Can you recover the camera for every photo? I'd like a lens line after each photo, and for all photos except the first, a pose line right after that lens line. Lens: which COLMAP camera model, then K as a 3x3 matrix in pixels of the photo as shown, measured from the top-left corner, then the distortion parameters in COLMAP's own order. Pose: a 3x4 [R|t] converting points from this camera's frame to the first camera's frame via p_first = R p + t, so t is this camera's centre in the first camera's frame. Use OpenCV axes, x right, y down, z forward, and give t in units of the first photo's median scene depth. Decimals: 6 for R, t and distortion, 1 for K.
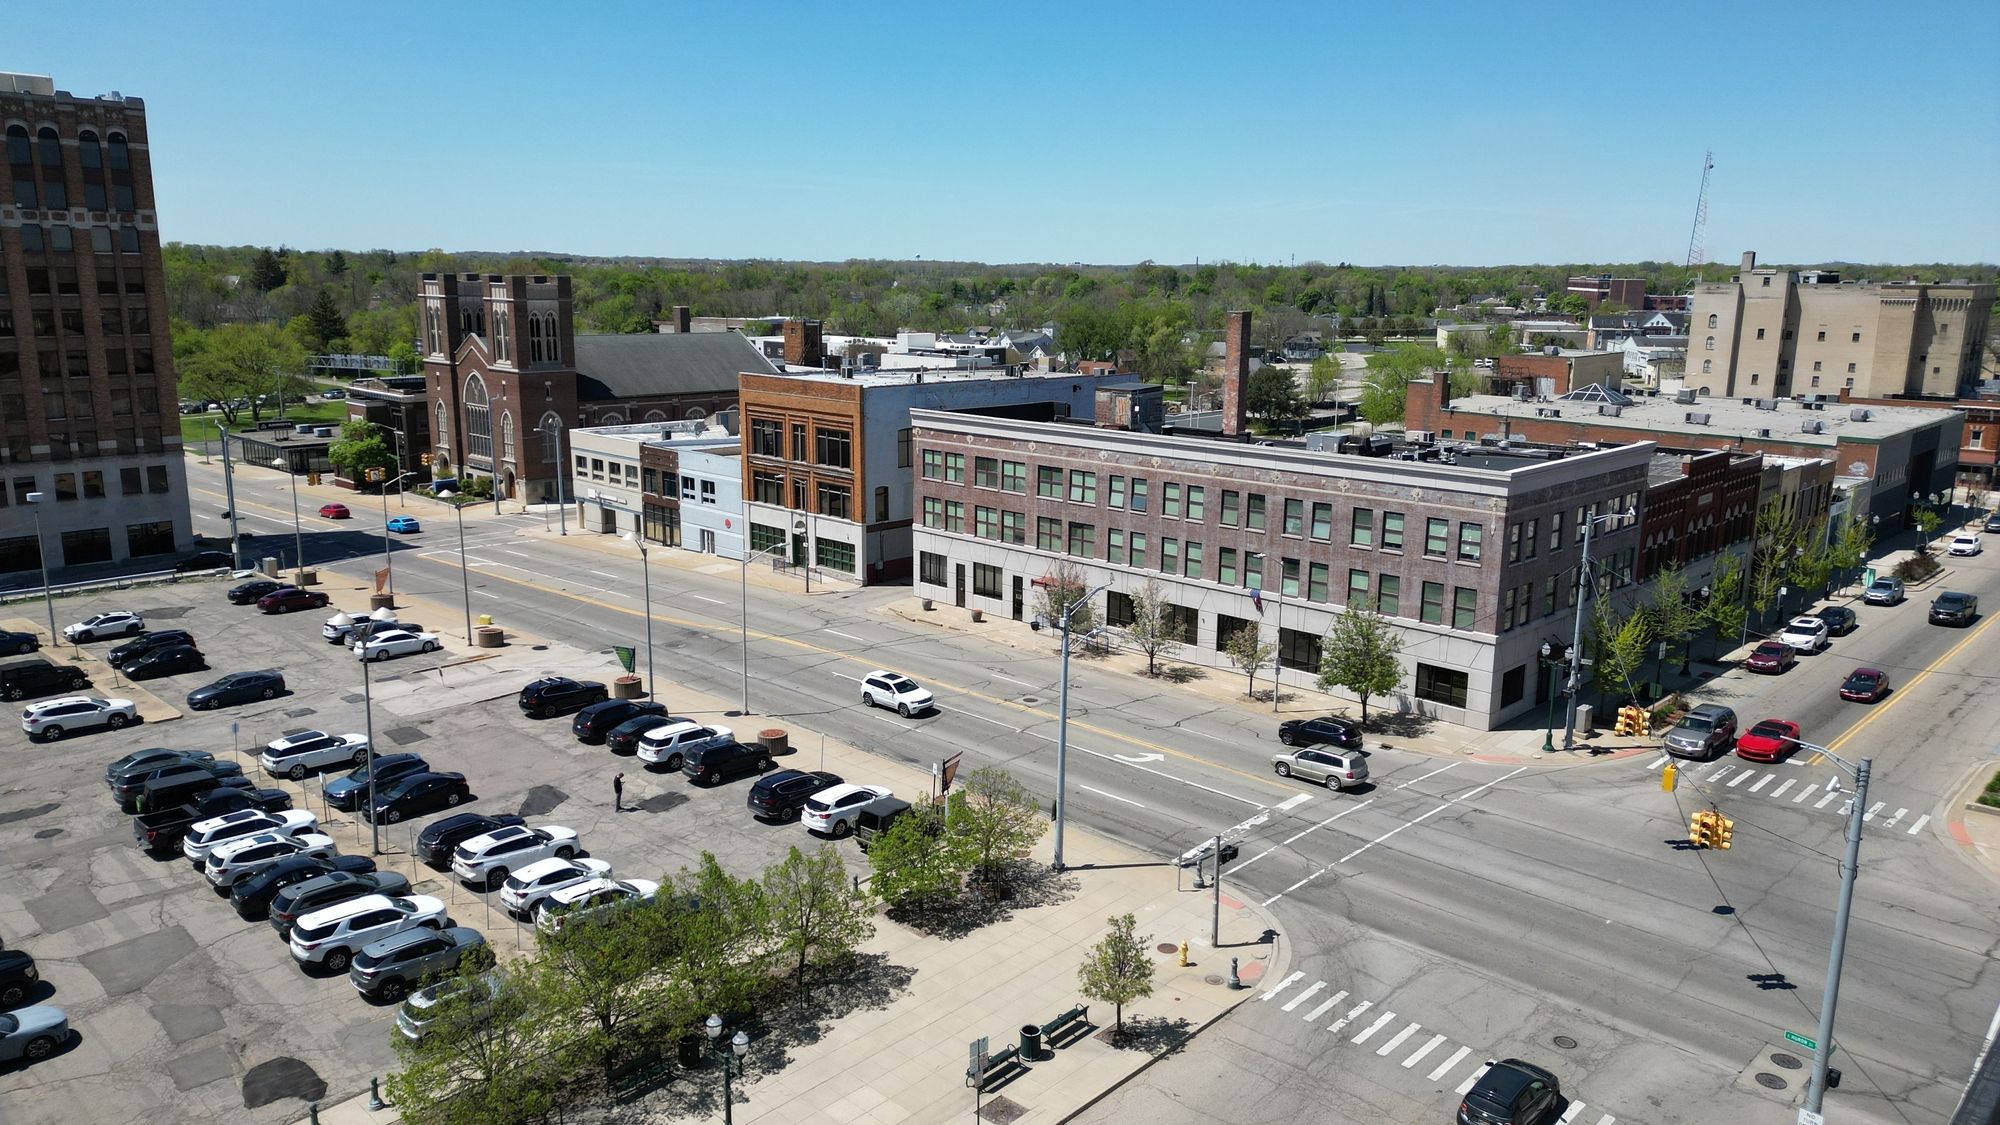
lens RADIAL K [[1393.1, 0, 978.6], [0, 1393.1, 556.6], [0, 0, 1]] dist [0.087367, -0.089638]
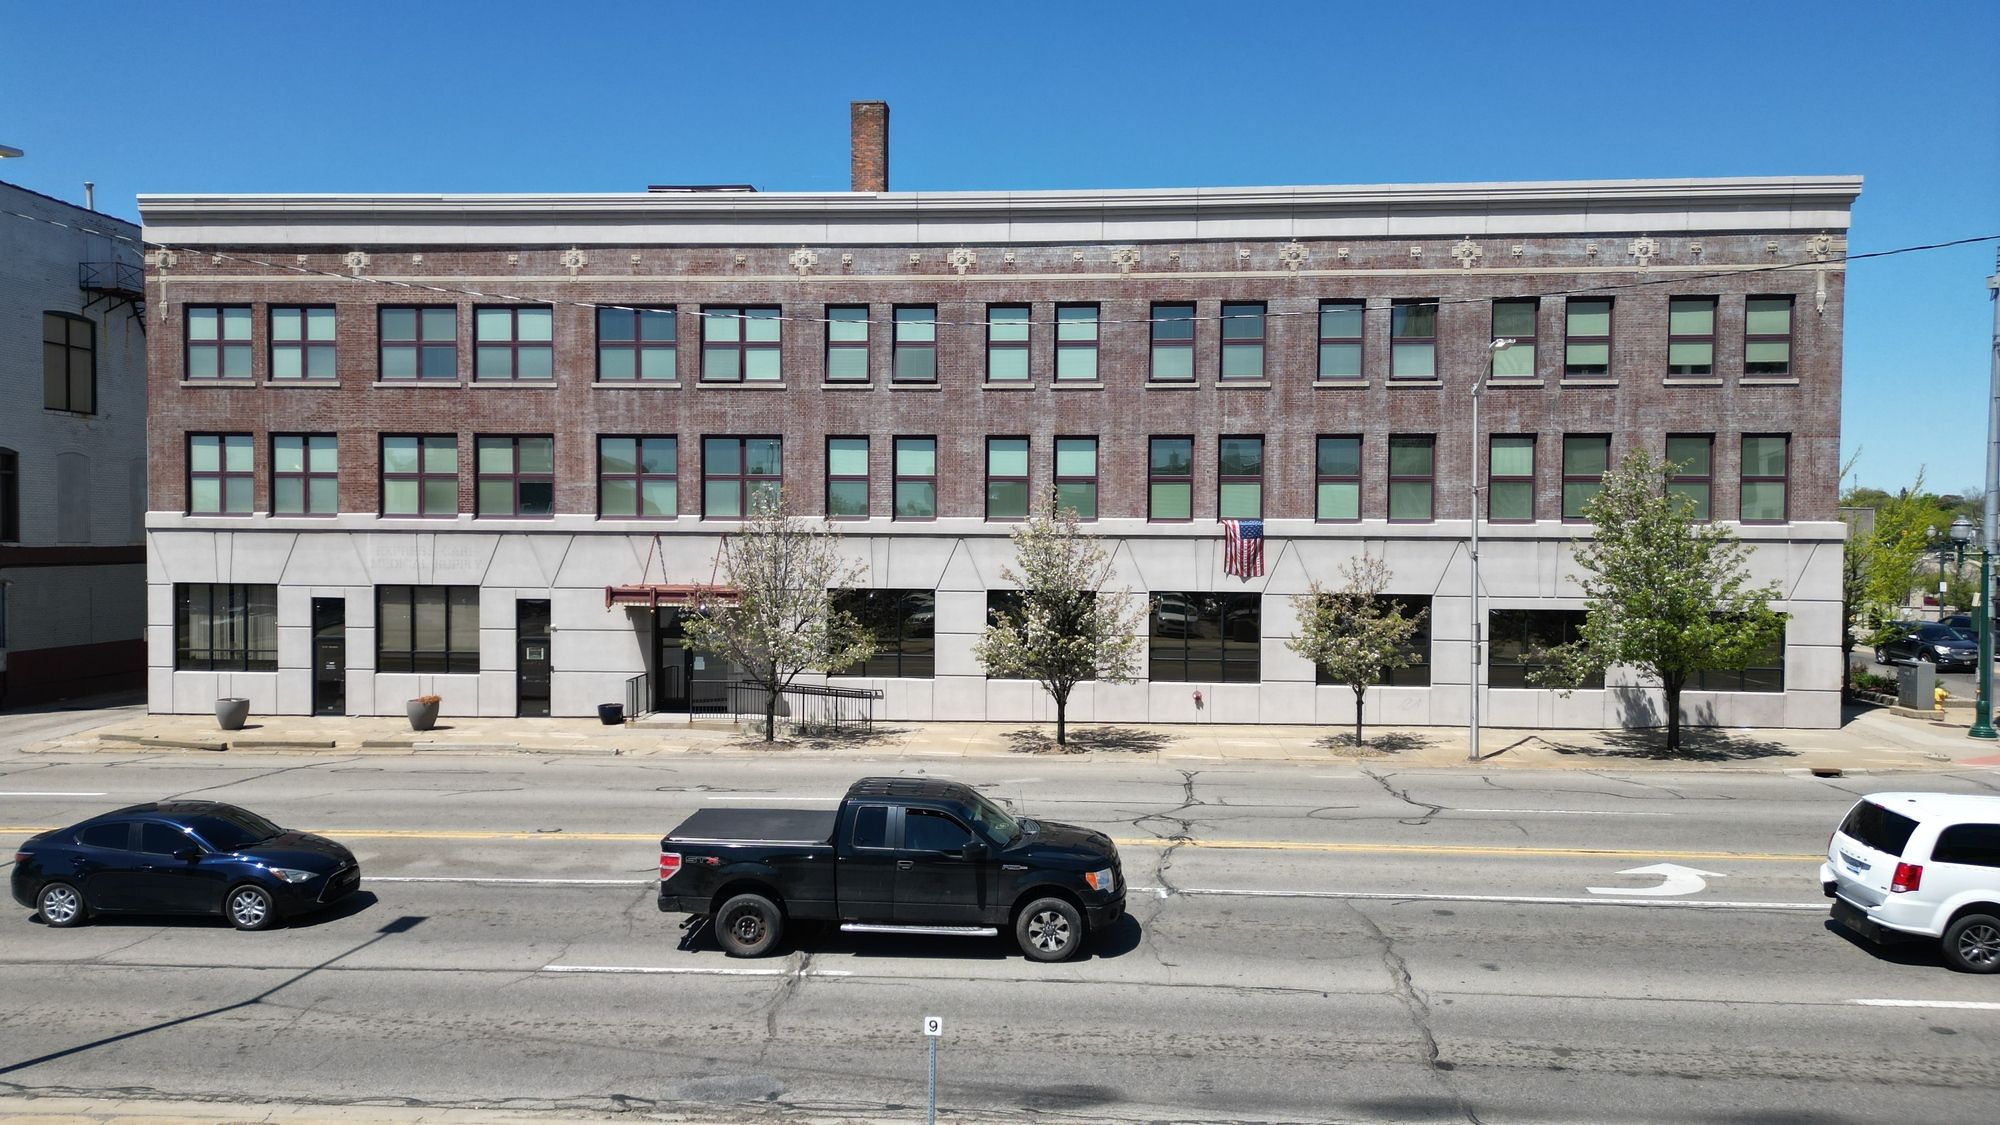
lens RADIAL K [[1393.1, 0, 997.3], [0, 1393.1, 564.1], [0, 0, 1]] dist [0.087367, -0.089638]
pose [[0.760353, -0.016852, 0.649291, -0.138080], [0.130565, 0.983223, -0.127379, 0.076865], [-0.636251, 0.181628, 0.749797, 0.666698]]
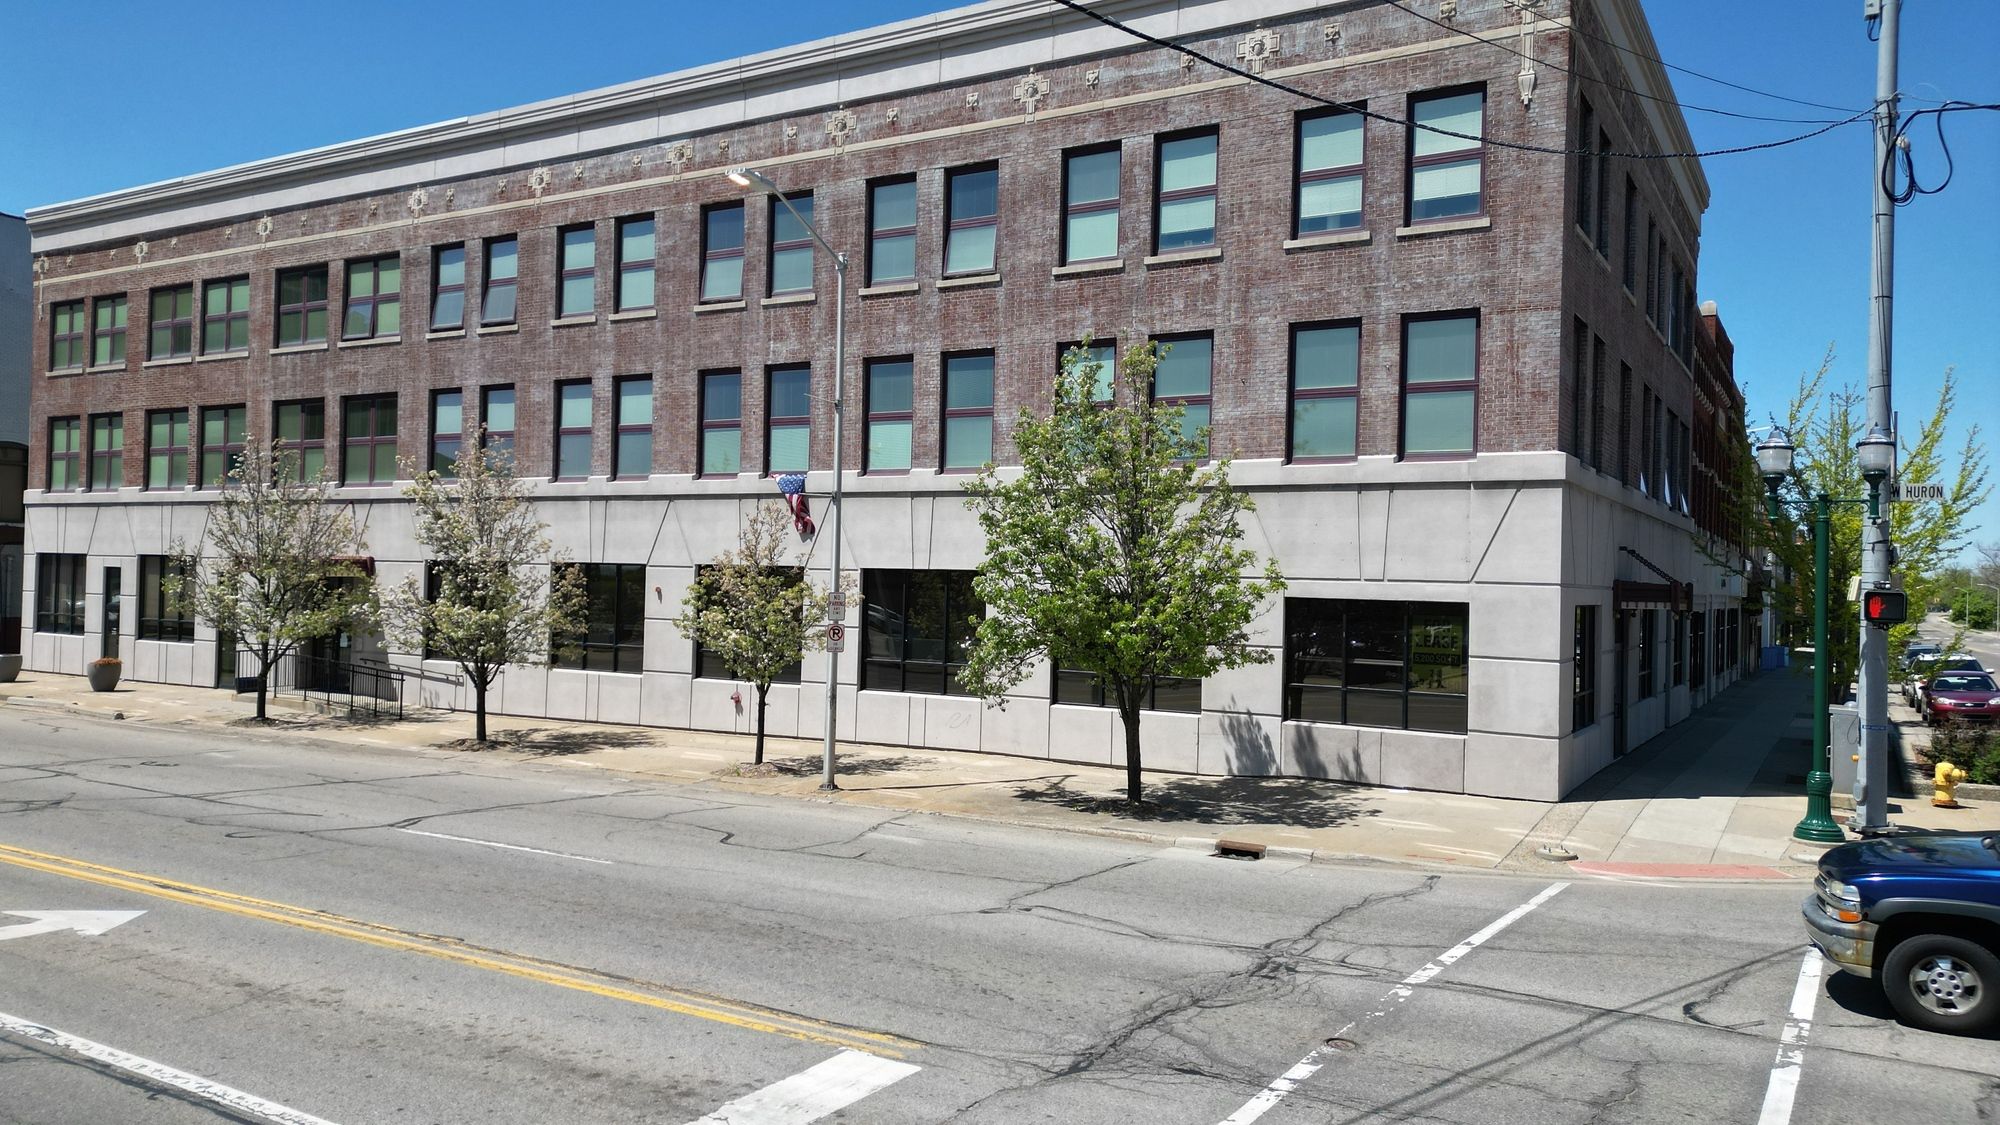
lens RADIAL K [[1393.1, 0, 999.1], [0, 1393.1, 564.3], [0, 0, 1]] dist [0.087367, -0.089638]
pose [[0.970987, 0.019675, 0.238319, 0.153172], [0.031512, 0.977391, -0.209080, 0.109554], [-0.237045, 0.210524, 0.948414, 0.617229]]
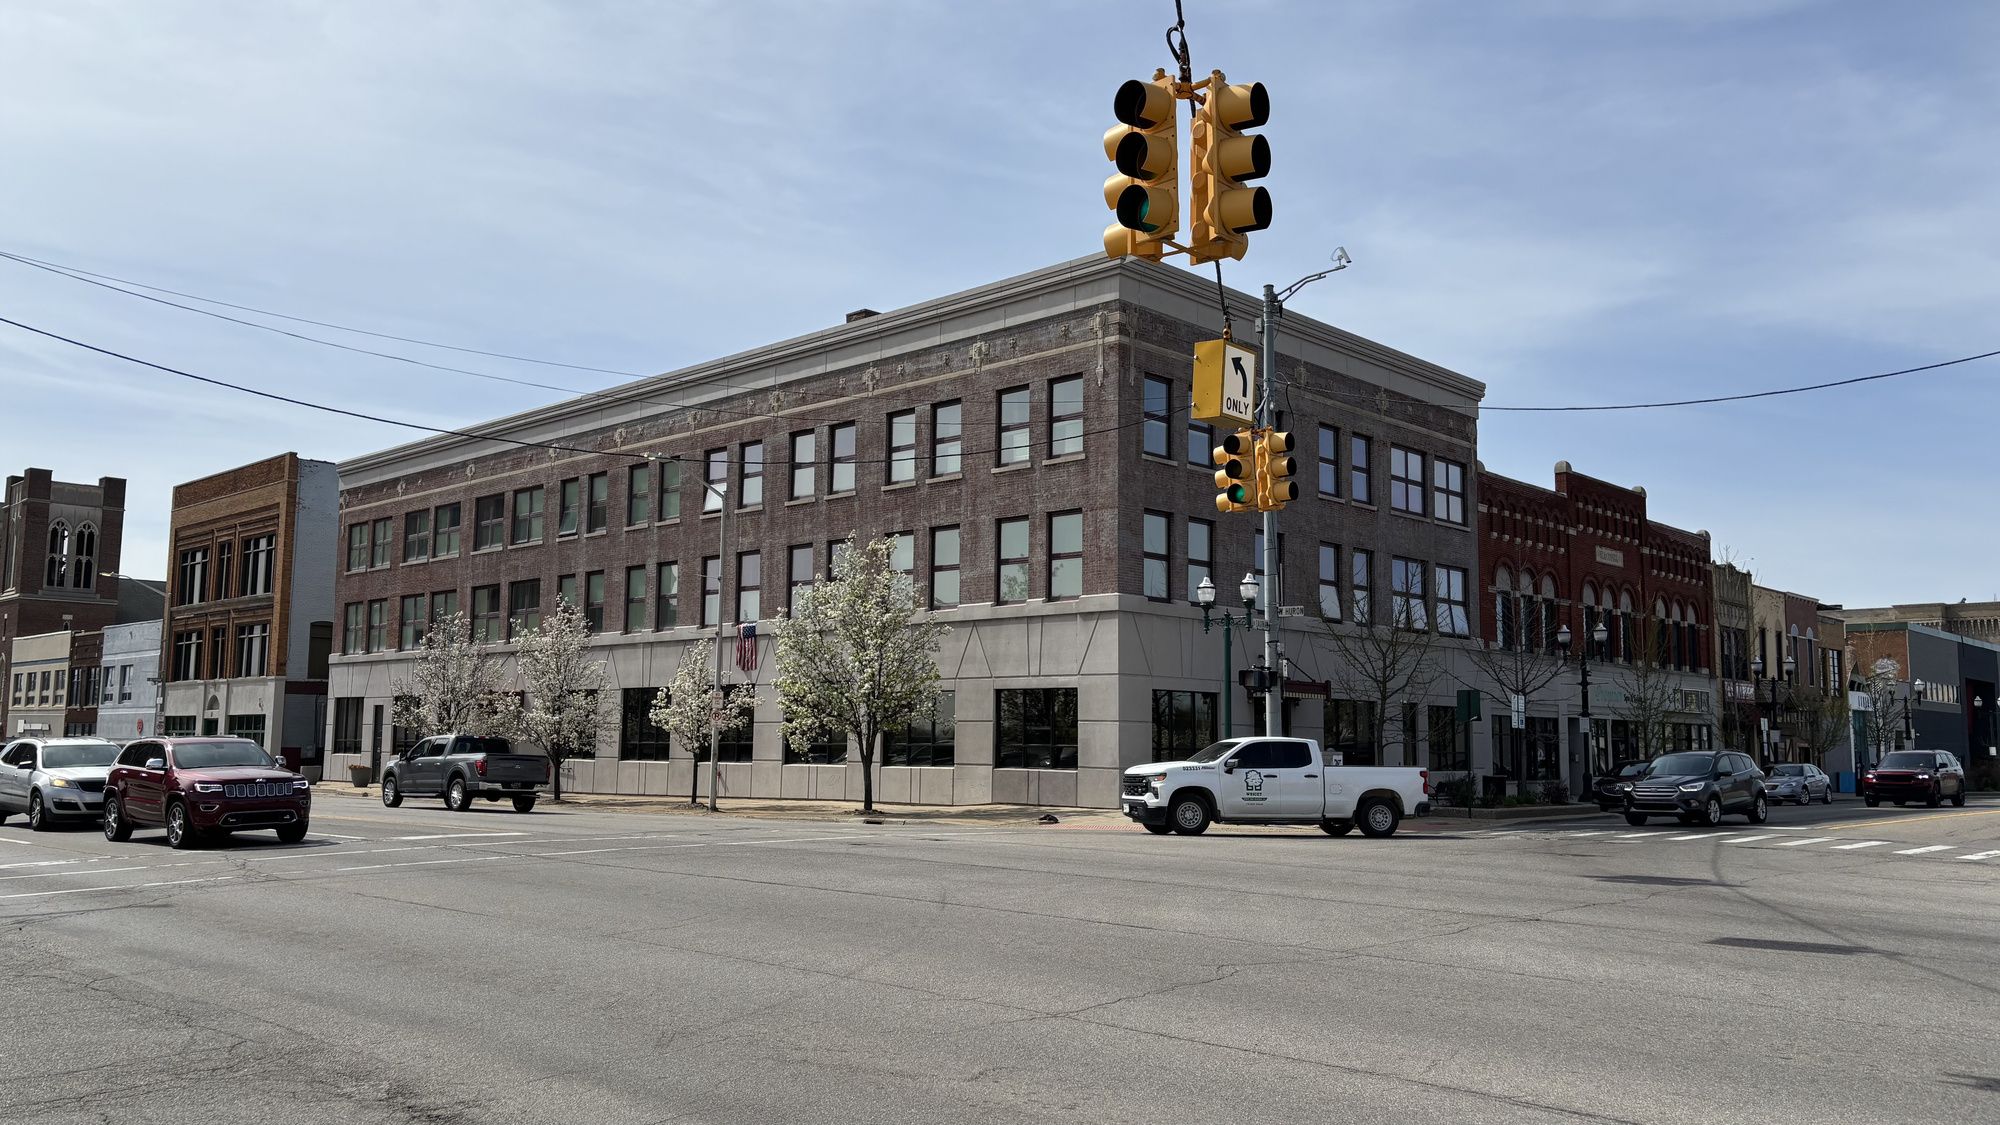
lens RADIAL K [[1552.6, 0, 987.3], [0, 1552.6, 582.7], [0, 0, 1]] dist [0.019658, -0.050402]
pose [[0.999874, 0.005623, 0.014840, 0.256142], [-0.000823, 0.952236, -0.305363, 0.171549], [-0.015848, 0.305312, 0.952120, 0.410280]]
